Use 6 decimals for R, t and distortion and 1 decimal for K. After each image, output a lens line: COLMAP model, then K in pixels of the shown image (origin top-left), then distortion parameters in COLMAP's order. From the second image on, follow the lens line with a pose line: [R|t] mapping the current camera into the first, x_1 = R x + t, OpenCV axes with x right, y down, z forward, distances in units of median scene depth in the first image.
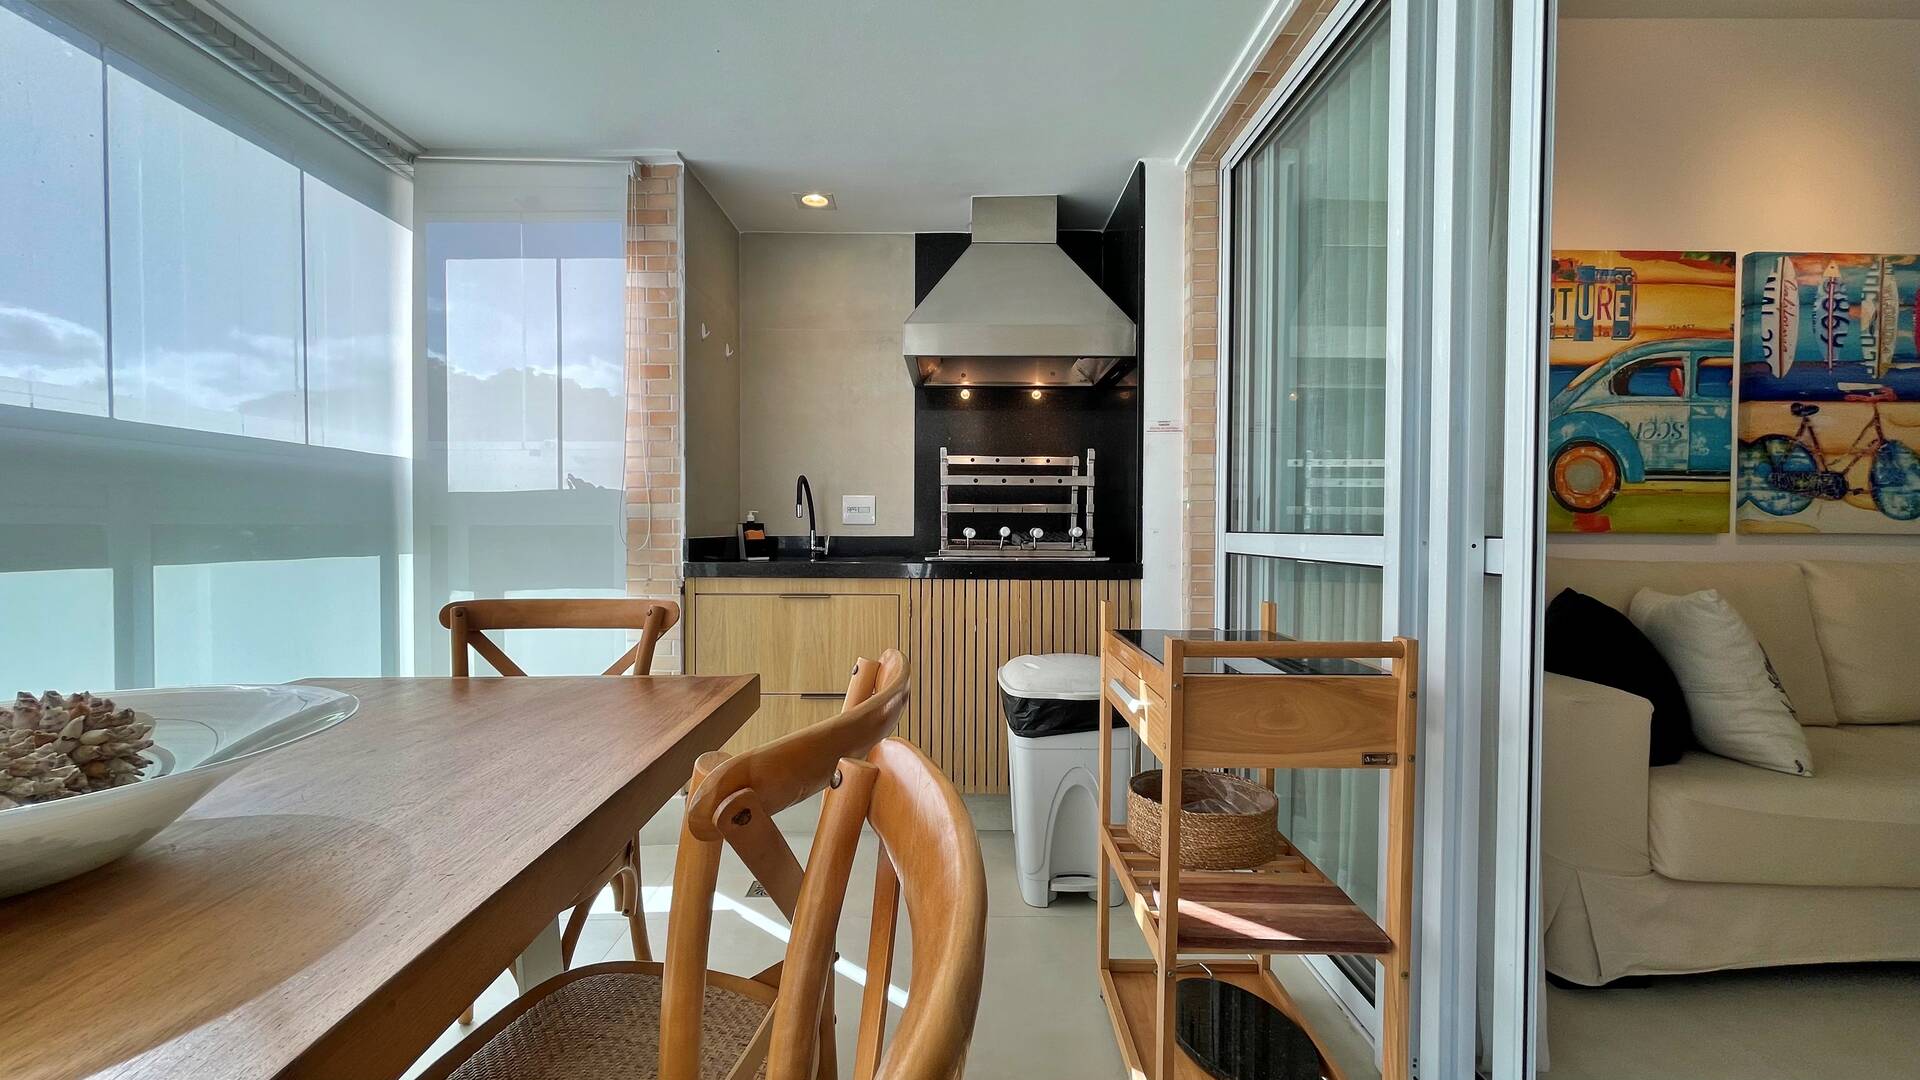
lens RADIAL K [[774.3, 0, 963.3], [0, 774.3, 537.0], [0, 0, 1]] dist [0.002762, -0.001891]
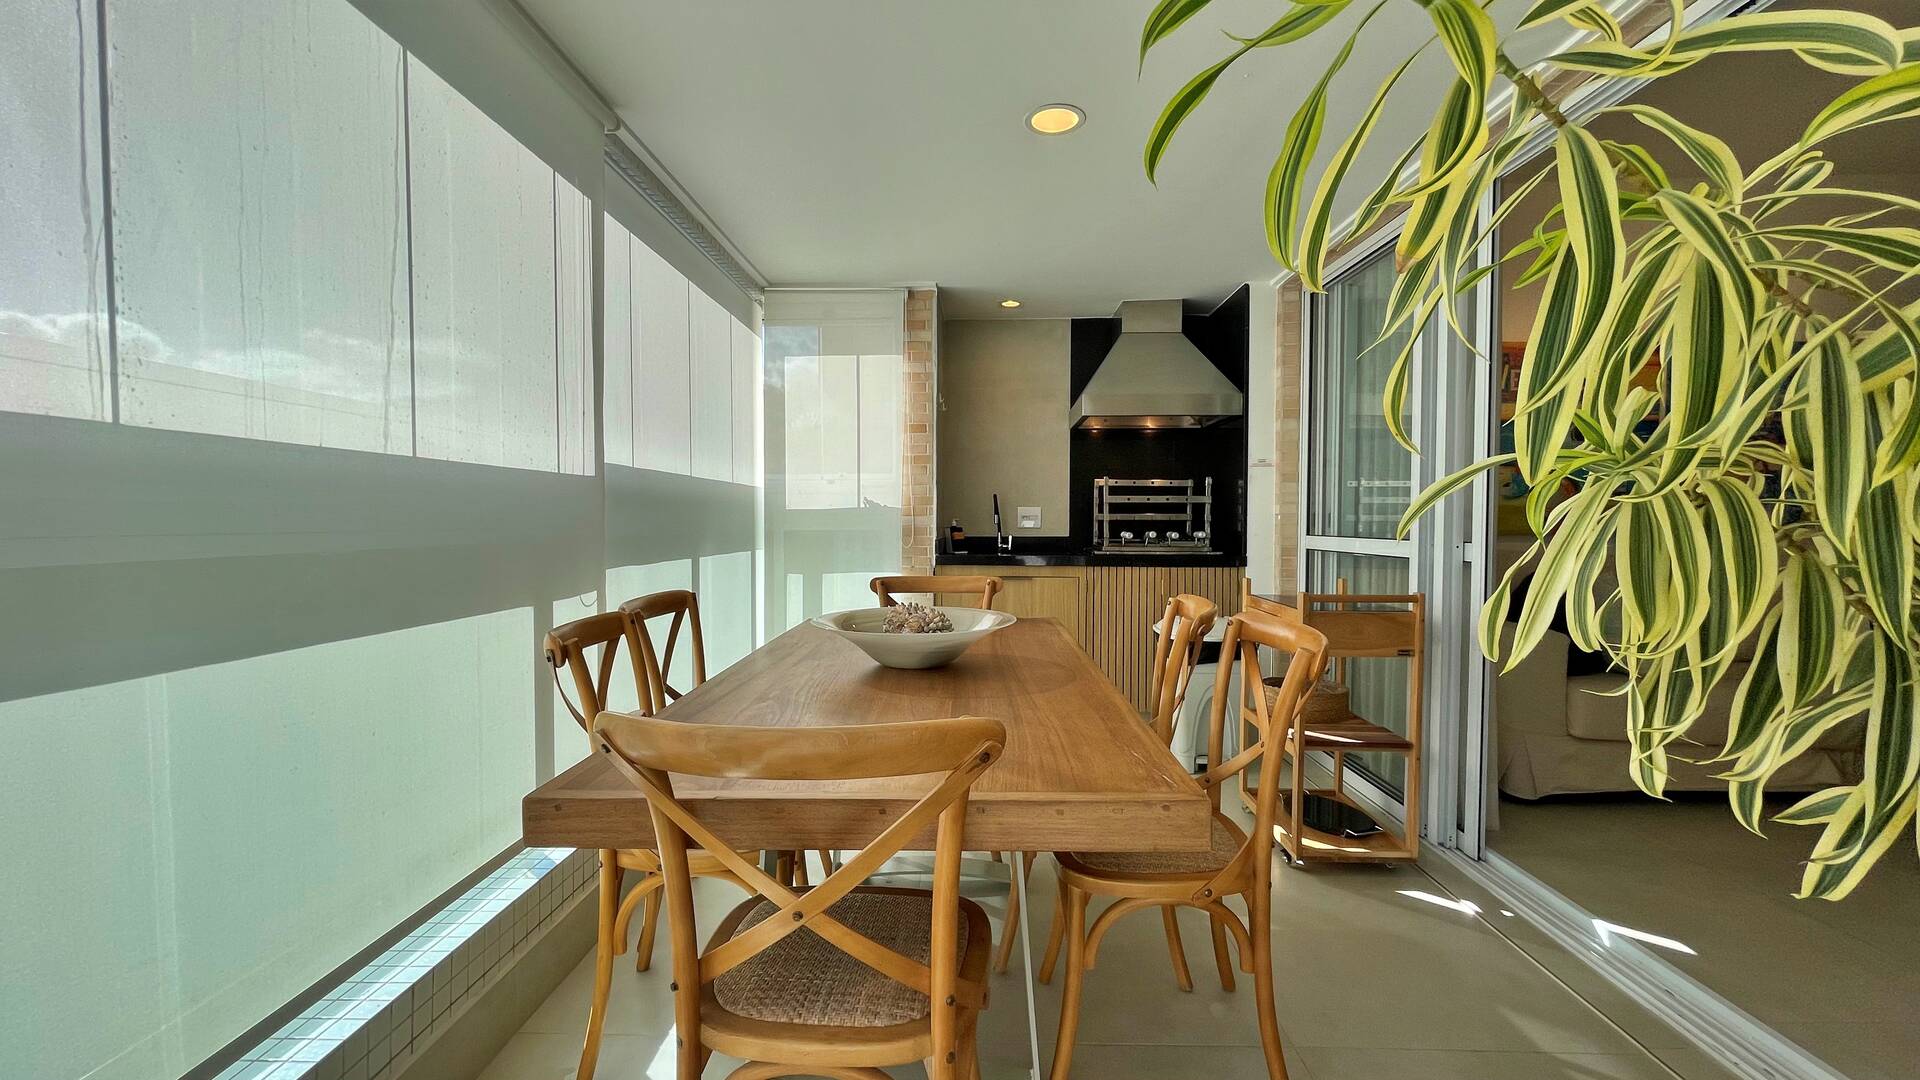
lens RADIAL K [[774.3, 0, 957.3], [0, 774.3, 540.6], [0, 0, 1]] dist [0.002762, -0.001891]
pose [[0.998975, 0.000268, -0.045274, -0.256193], [0.000338, 0.999910, 0.013388, -0.015629], [0.045274, -0.013390, 0.998885, -0.506182]]
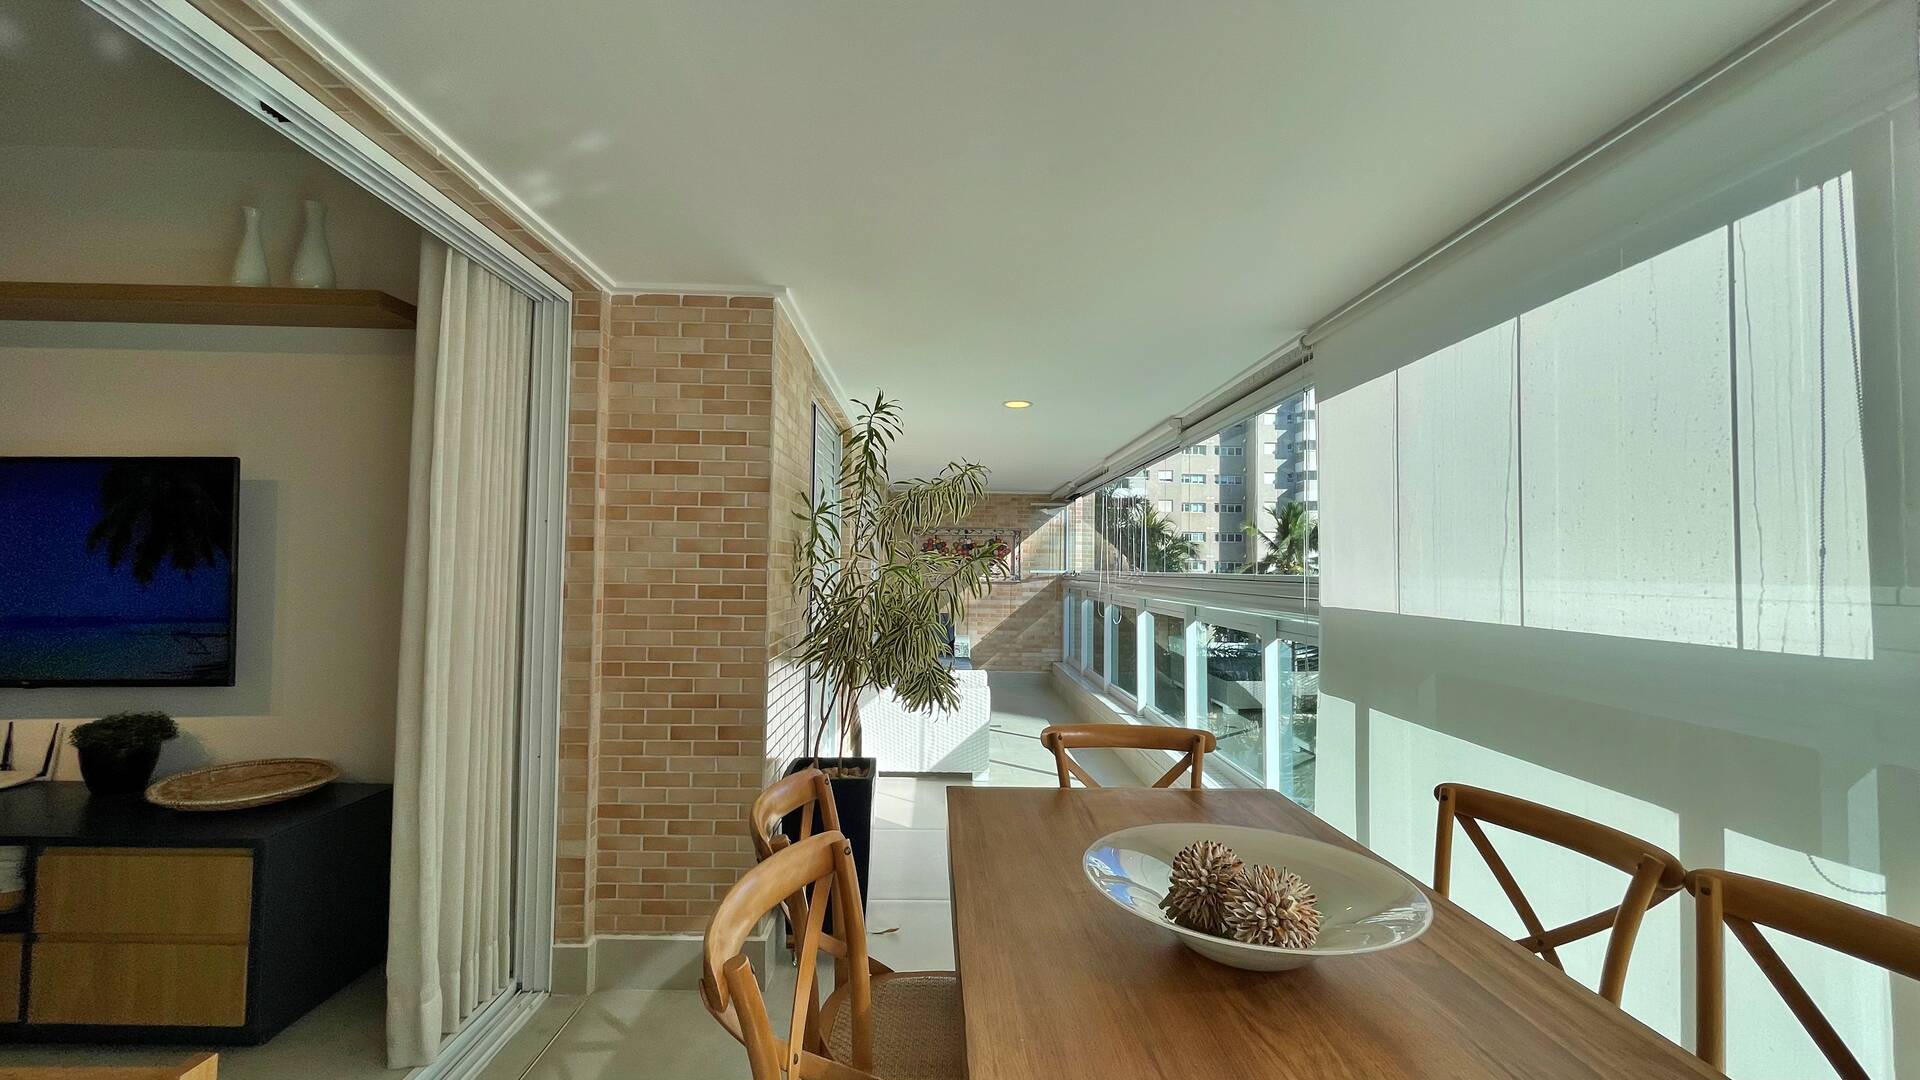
lens RADIAL K [[774.3, 0, 958.1], [0, 774.3, 537.6], [0, 0, 1]] dist [0.002762, -0.001891]
pose [[-0.999848, -0.015227, -0.008525, -0.143124], [-0.015006, 0.999564, -0.025434, -0.124219], [0.008908, -0.025302, -0.999640, 0.748375]]
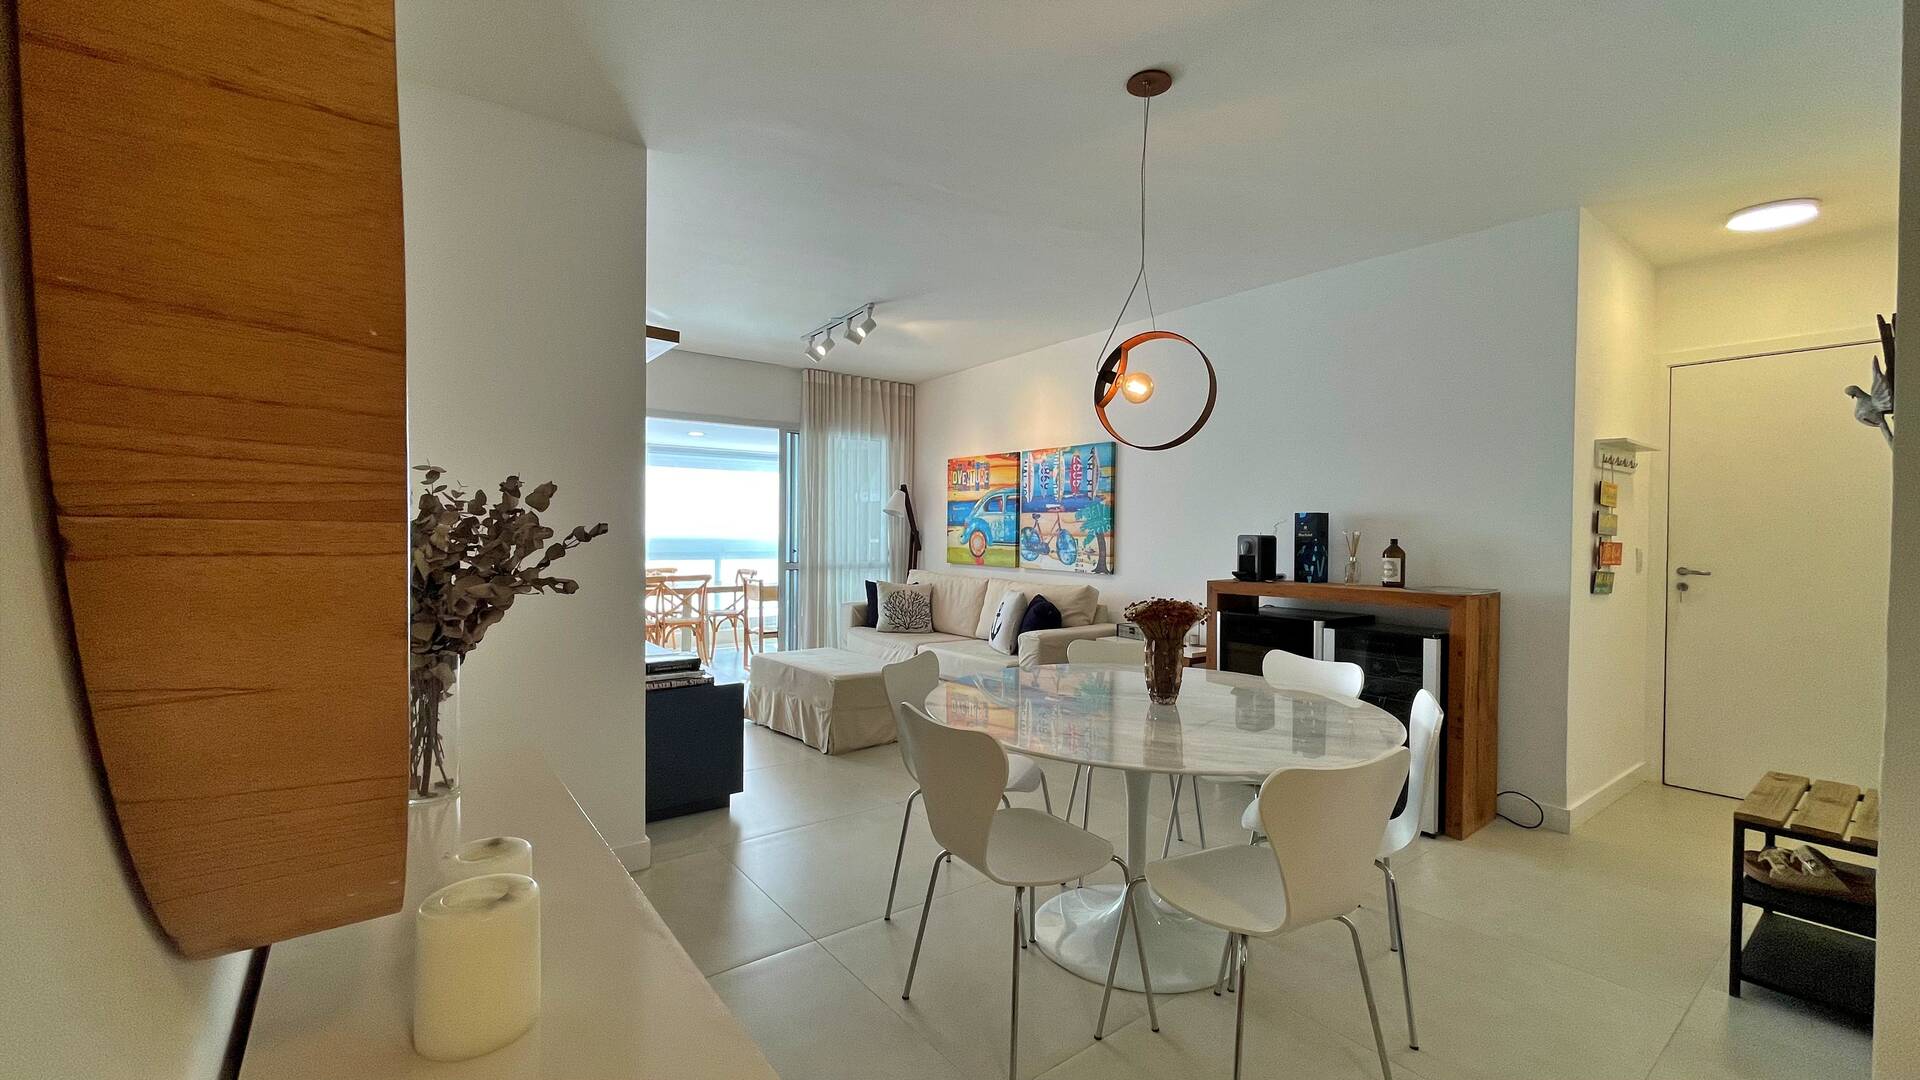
lens RADIAL K [[774.3, 0, 949.7], [0, 774.3, 541.0], [0, 0, 1]] dist [0.002762, -0.001891]
pose [[0.583305, 0.014351, -0.812126, 2.838174], [-0.019391, 0.999805, 0.003740, -0.093240], [0.812022, 0.013567, 0.583470, -0.578056]]
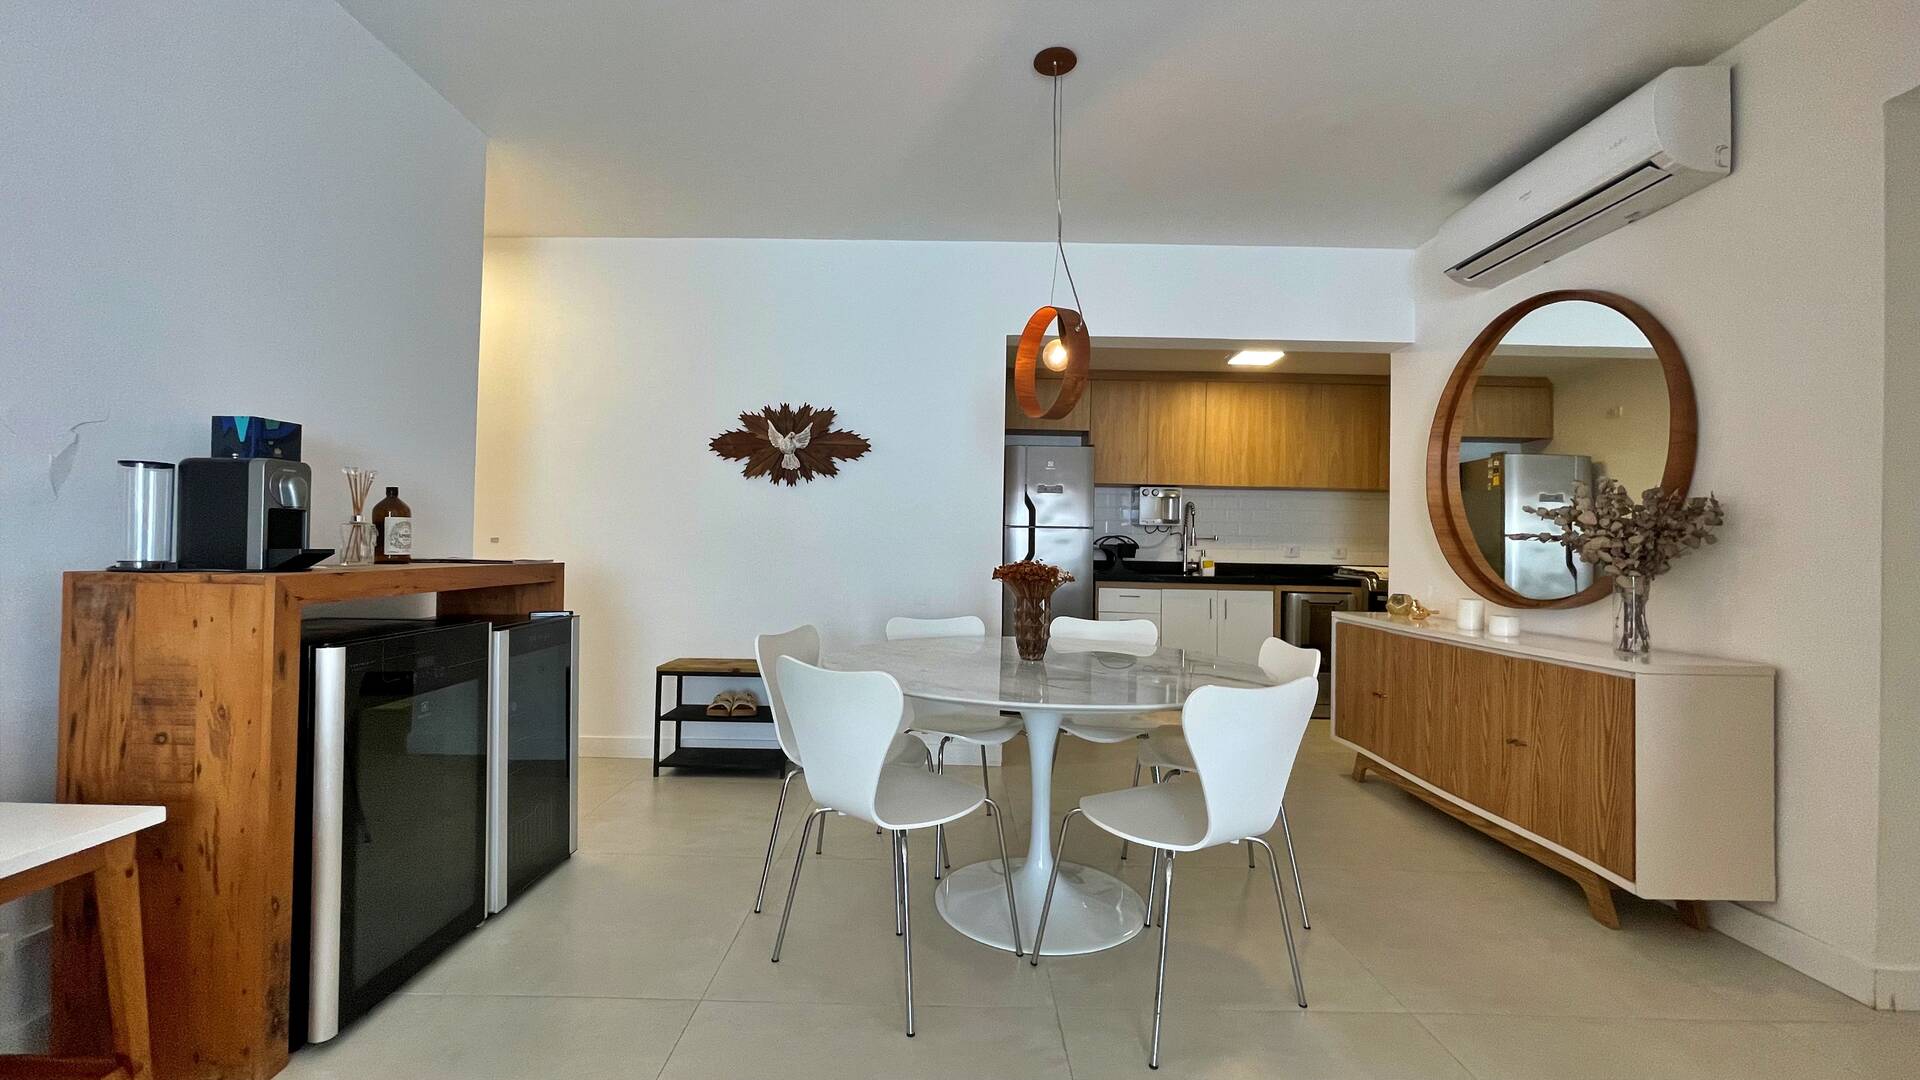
lens RADIAL K [[774.3, 0, 951.0], [0, 774.3, 540.8], [0, 0, 1]] dist [0.002762, -0.001891]
pose [[0.016831, 0.009989, 0.999808, 1.220551], [-0.004835, 0.999939, -0.009909, -0.037729], [-0.999847, -0.004667, 0.016878, 0.279678]]
